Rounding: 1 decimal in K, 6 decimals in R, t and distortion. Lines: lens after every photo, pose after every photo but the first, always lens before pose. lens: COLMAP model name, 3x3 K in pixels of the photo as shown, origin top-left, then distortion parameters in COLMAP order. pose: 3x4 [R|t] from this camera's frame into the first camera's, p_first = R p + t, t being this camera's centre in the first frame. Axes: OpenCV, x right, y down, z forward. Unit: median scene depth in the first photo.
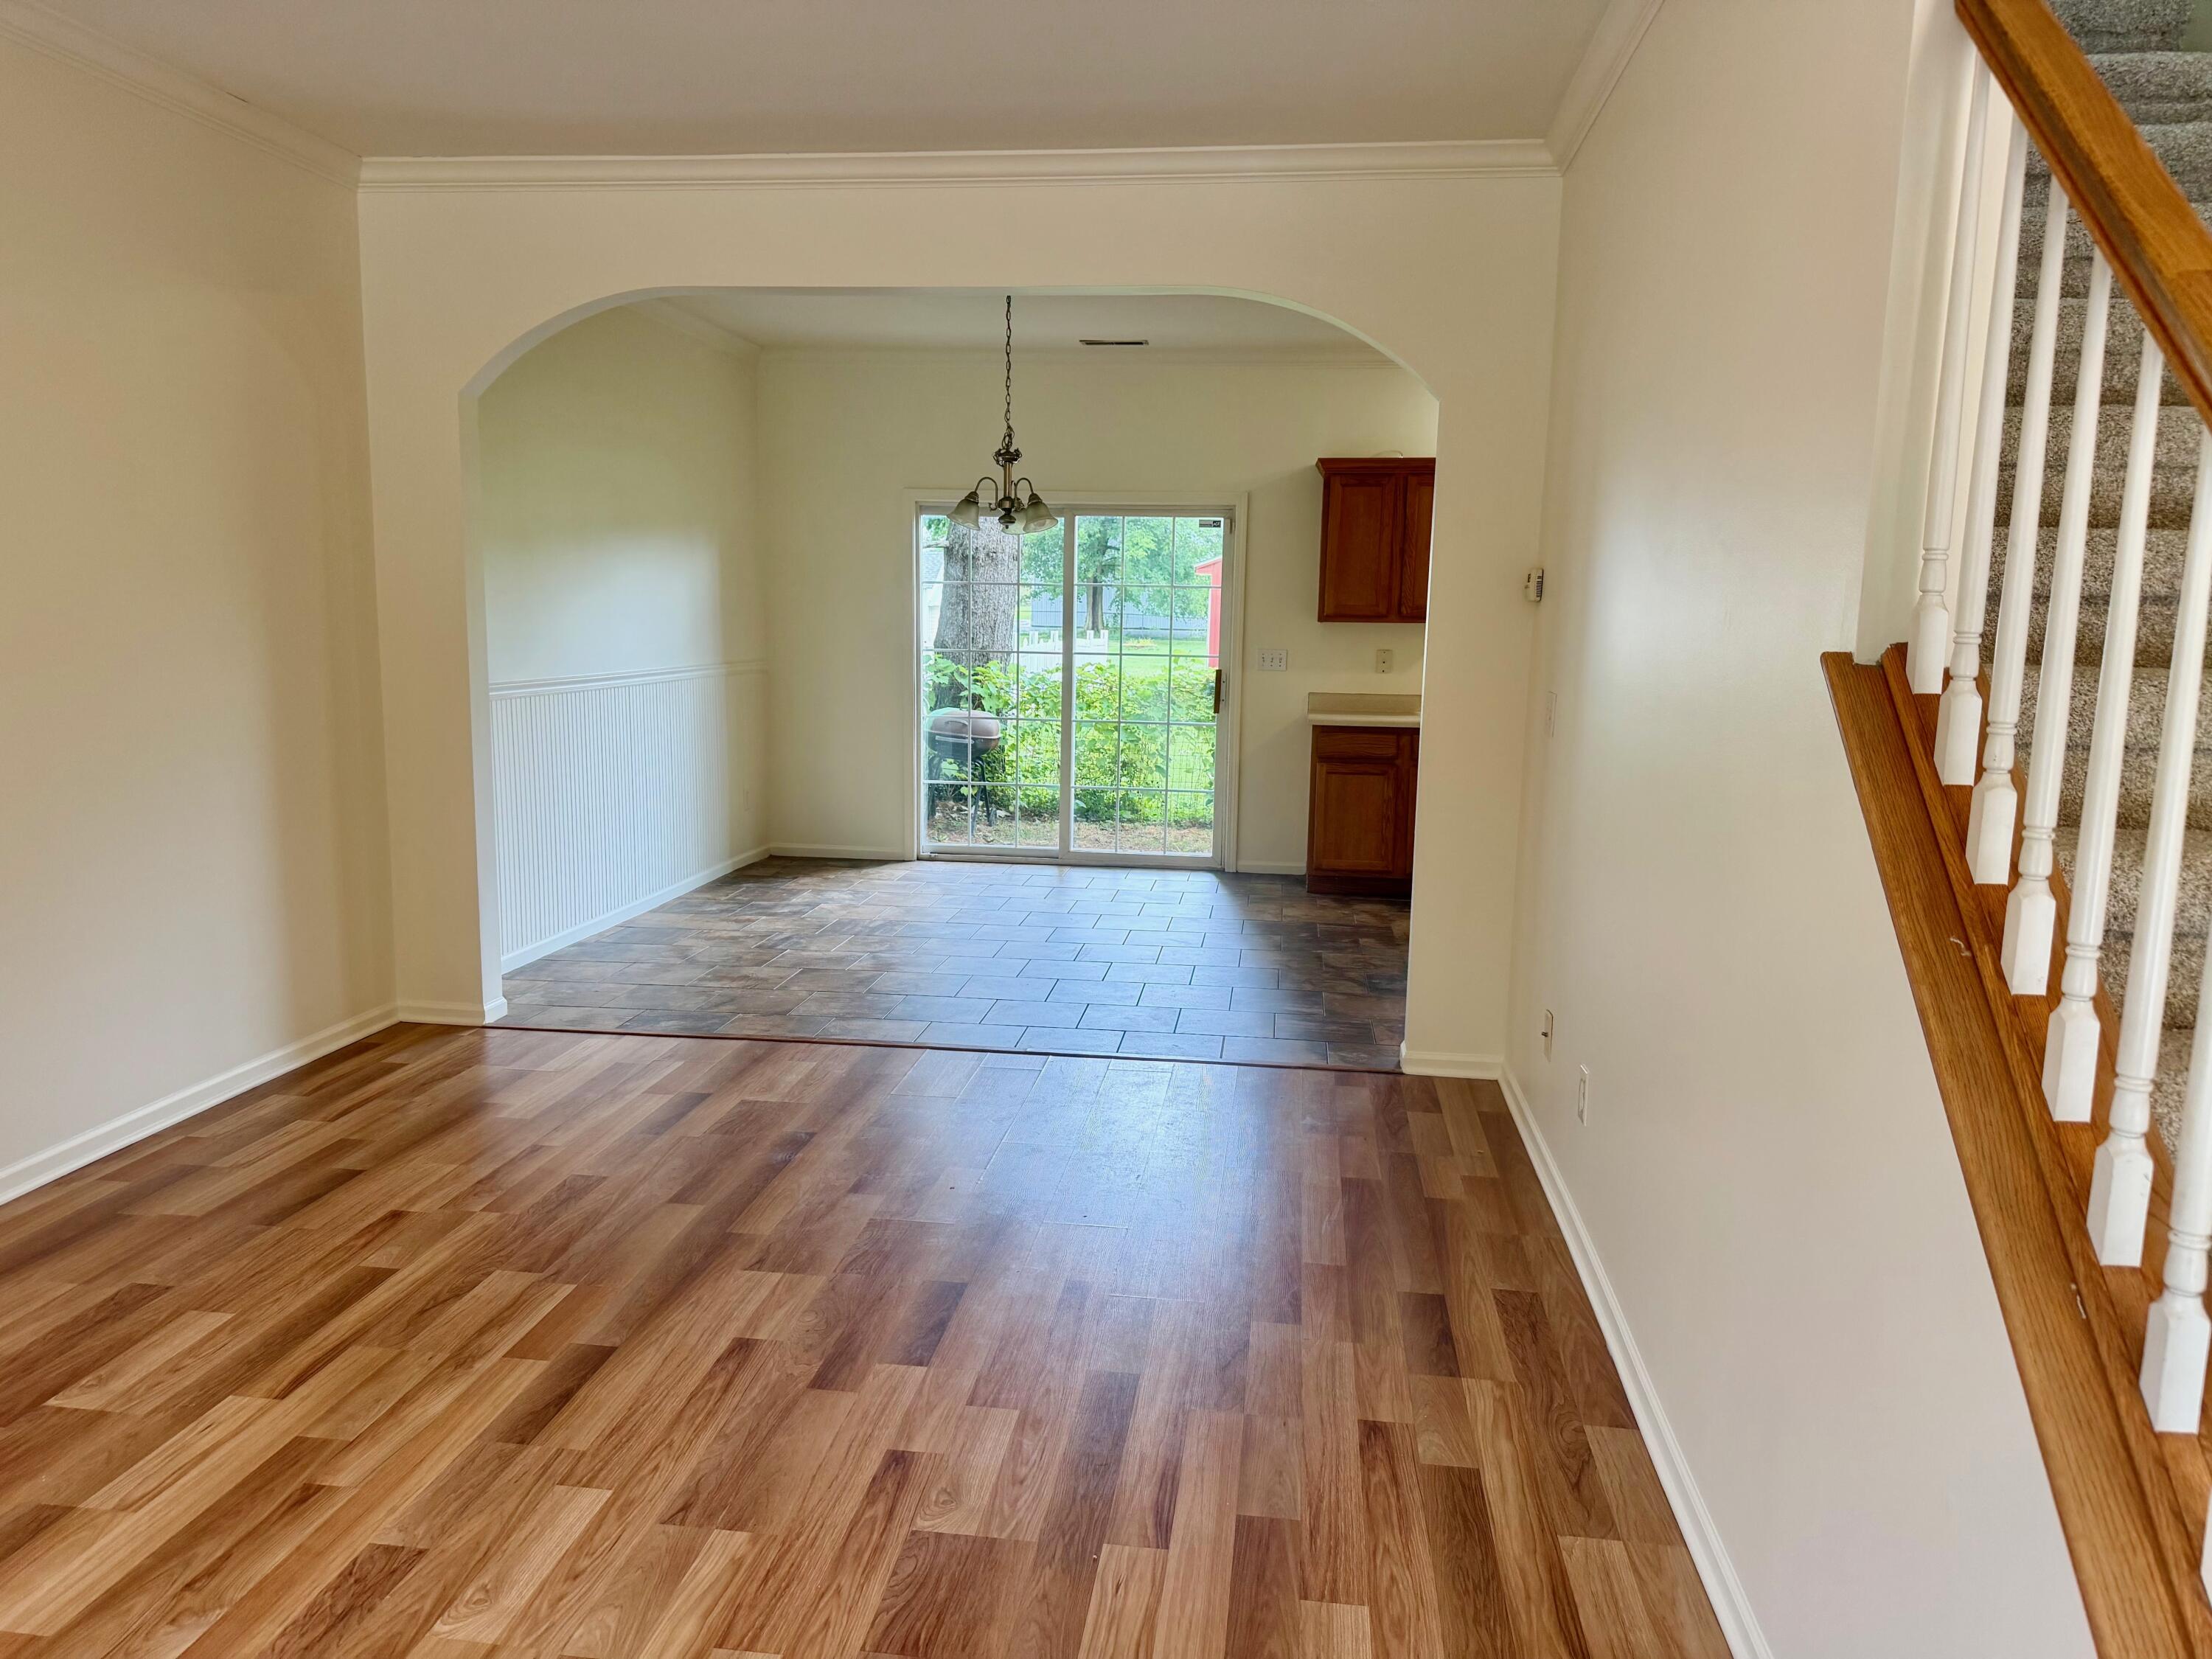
lens RADIAL K [[1553.2, 0, 1112.3], [0, 1553.2, 839.0], [0, 0, 1]] dist [0.077606, -0.117788]
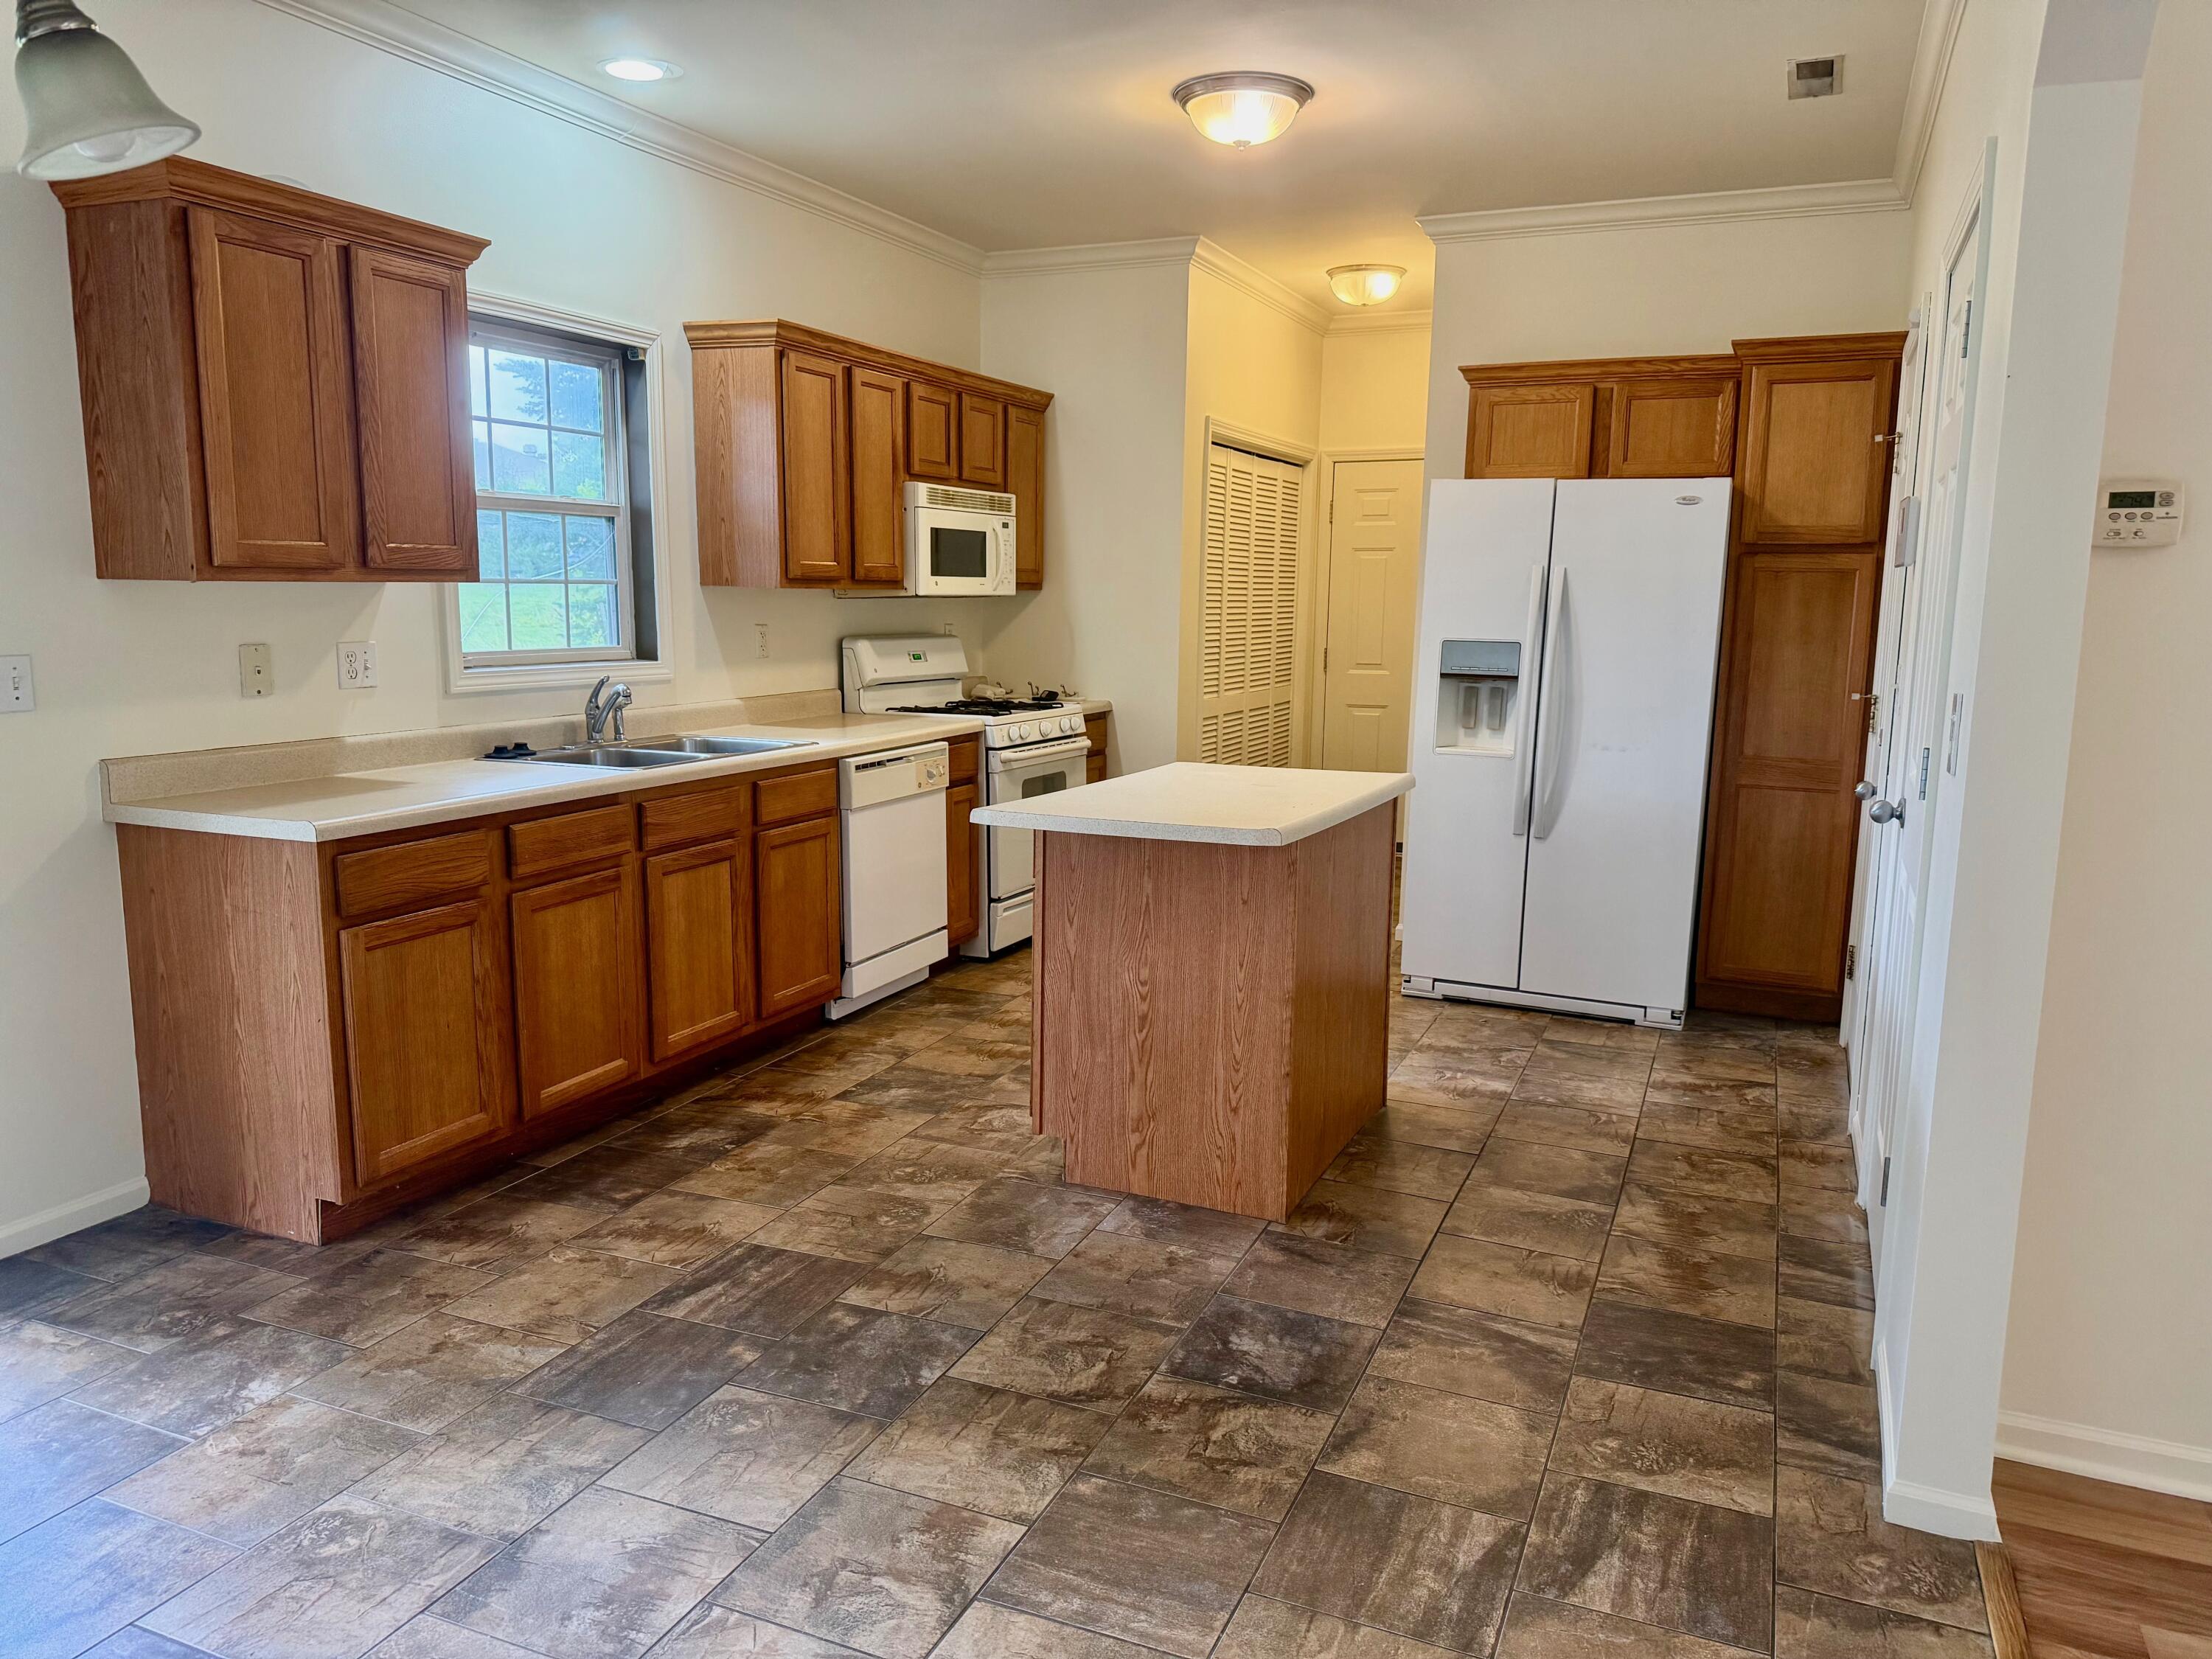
lens RADIAL K [[1565.5, 0, 1100.4], [0, 1565.5, 845.6], [0, 0, 1]] dist [0.005770, -0.007377]
pose [[0.294443, -0.176137, 0.939297, -0.373867], [0.136565, 0.980537, 0.141061, -0.200703], [-0.945861, 0.086741, 0.312766, 1.340064]]
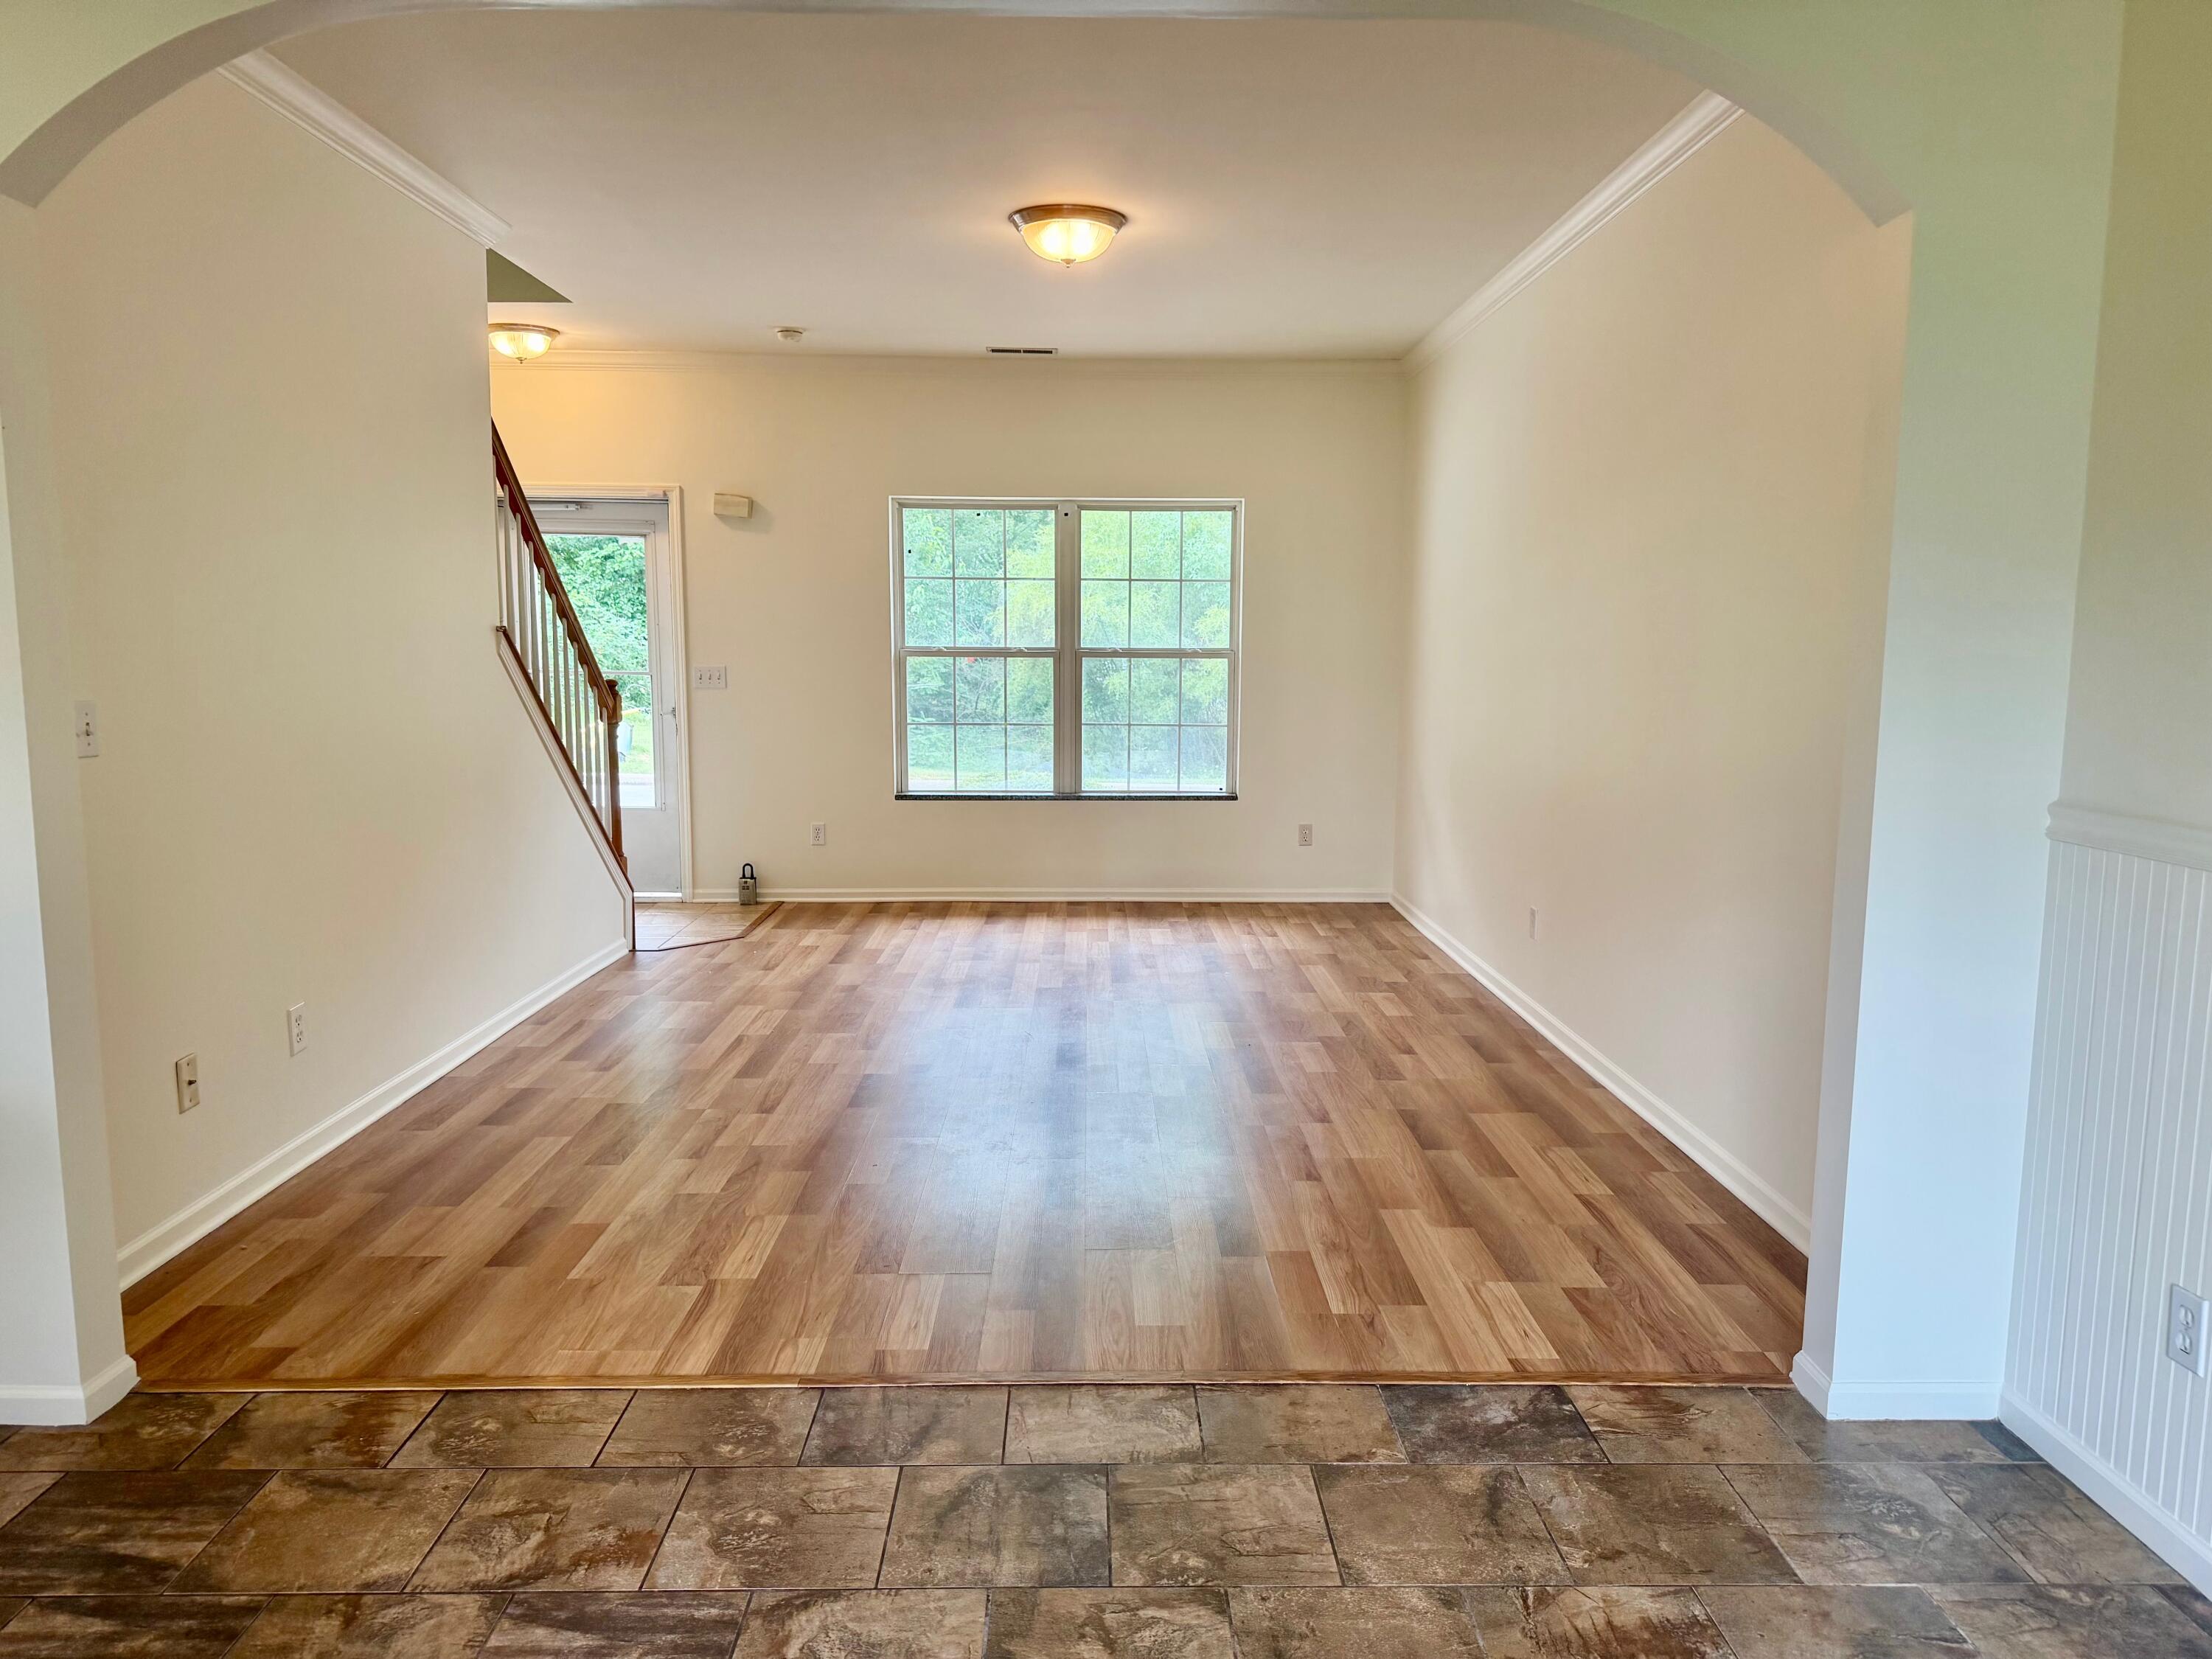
lens RADIAL K [[1553.2, 0, 1112.3], [0, 1553.2, 839.0], [0, 0, 1]] dist [0.077606, -0.117788]
pose [[-0.989818, -0.007801, -0.142125, -0.106628], [-0.046177, 0.962092, 0.268789, -0.269460], [0.134641, 0.272615, -0.952656, 1.907731]]
